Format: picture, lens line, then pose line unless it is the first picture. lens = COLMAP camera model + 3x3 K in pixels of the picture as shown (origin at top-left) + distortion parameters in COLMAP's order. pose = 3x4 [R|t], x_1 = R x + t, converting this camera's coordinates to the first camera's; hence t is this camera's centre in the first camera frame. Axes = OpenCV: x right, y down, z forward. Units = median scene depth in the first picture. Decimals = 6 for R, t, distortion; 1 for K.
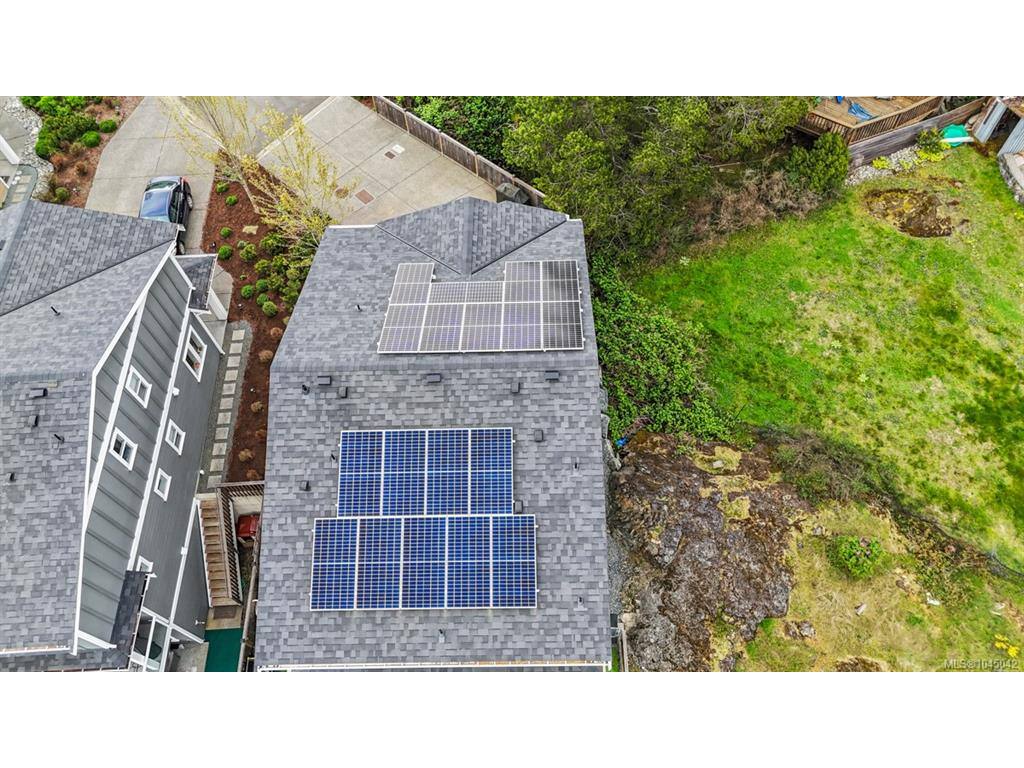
lens RADIAL K [[752.2, 0, 510.6], [0, 752.2, 379.0], [0, 0, 1]] dist [0.080134, -0.072447]
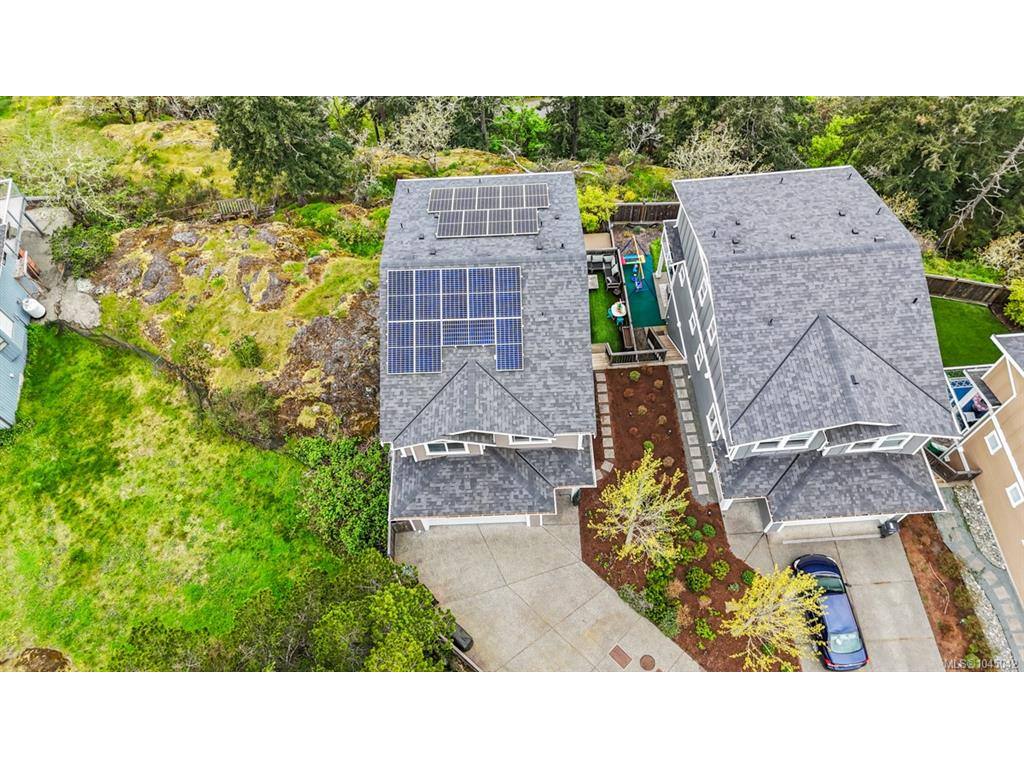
lens RADIAL K [[752.2, 0, 514.9], [0, 752.2, 382.5], [0, 0, 1]] dist [0.080134, -0.072447]
pose [[-0.996381, 0.062540, 0.057566, -0.175078], [0.019389, -0.492169, 0.870284, -1.095560], [0.082760, 0.868250, 0.489176, 0.328083]]
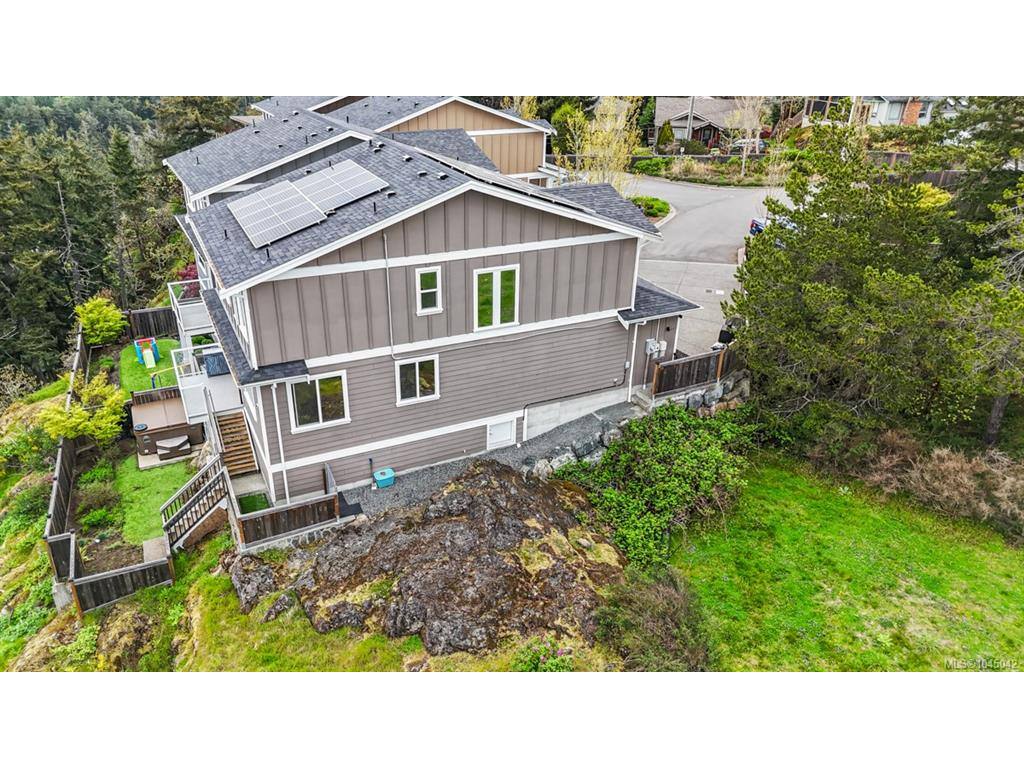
lens RADIAL K [[752.2, 0, 513.5], [0, 752.2, 381.0], [0, 0, 1]] dist [0.080134, -0.072447]
pose [[0.444918, 0.438397, -0.780933, 0.811444], [-0.788610, 0.605041, -0.109636, 0.161276], [0.424433, 0.664630, 0.614917, 0.388617]]
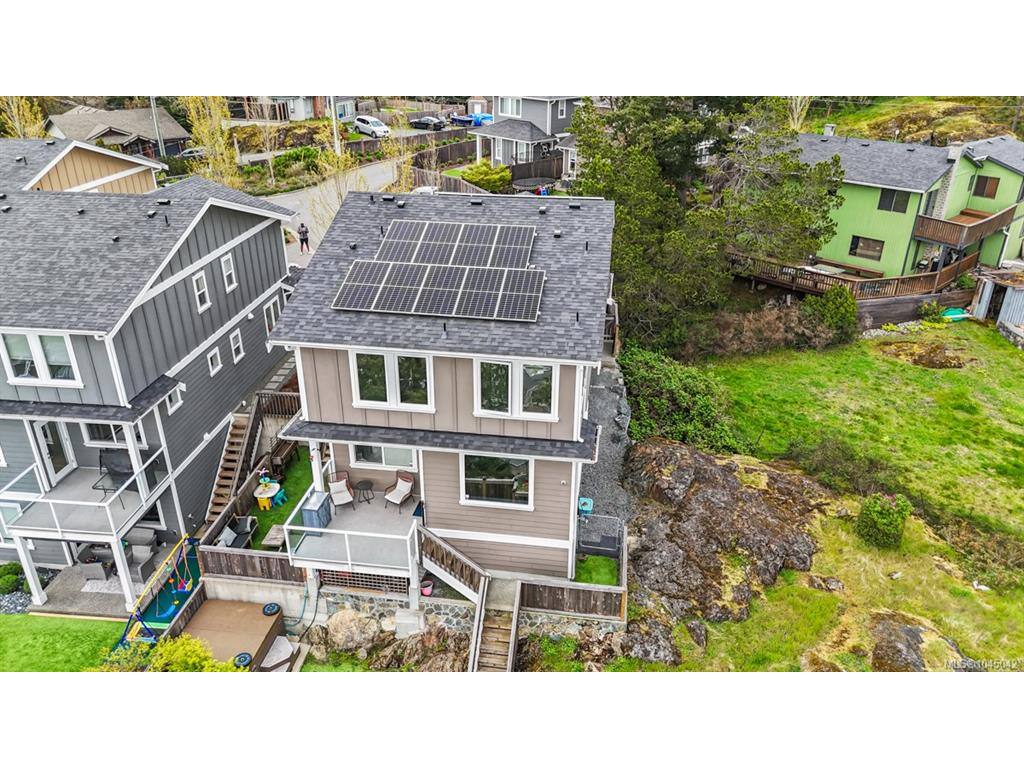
lens RADIAL K [[752.2, 0, 511.6], [0, 752.2, 380.0], [0, 0, 1]] dist [0.080134, -0.072447]
pose [[0.988316, 0.105166, -0.110326, 0.083991], [-0.148405, 0.828986, -0.539220, 0.631827], [0.034751, 0.549293, 0.834907, 0.104817]]
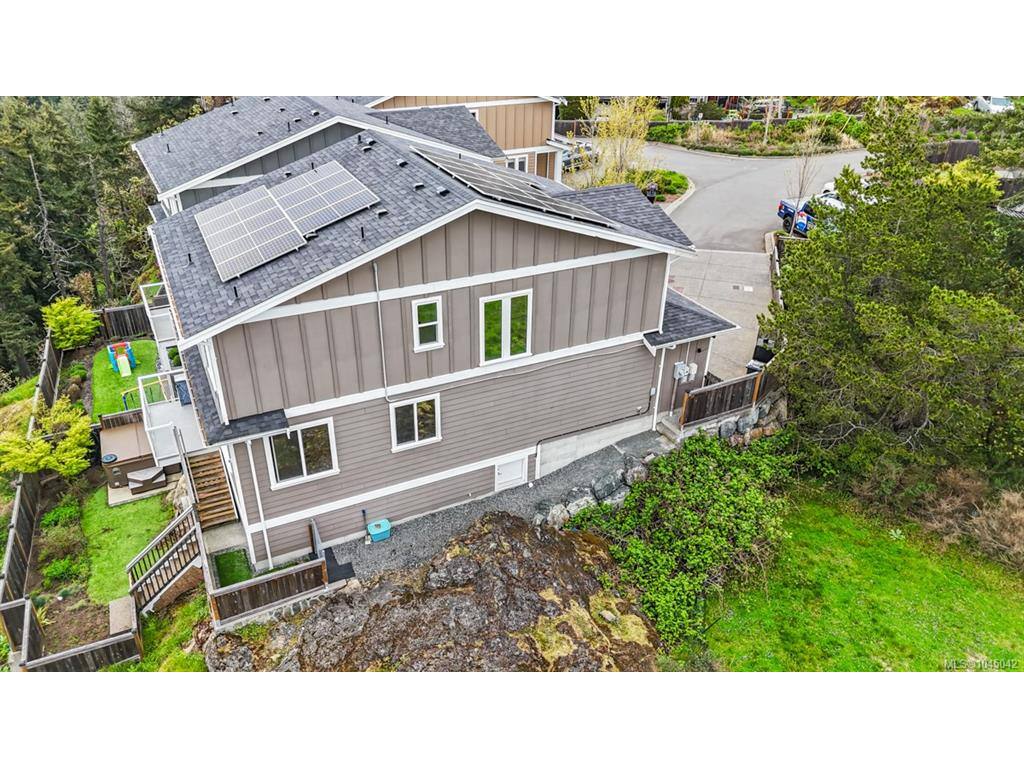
lens RADIAL K [[752.2, 0, 513.4], [0, 752.2, 380.7], [0, 0, 1]] dist [0.080134, -0.072447]
pose [[0.443726, 0.484842, -0.753681, 0.676407], [-0.786977, 0.613122, -0.068909, 0.101107], [0.428688, 0.623707, 0.653618, 0.395020]]
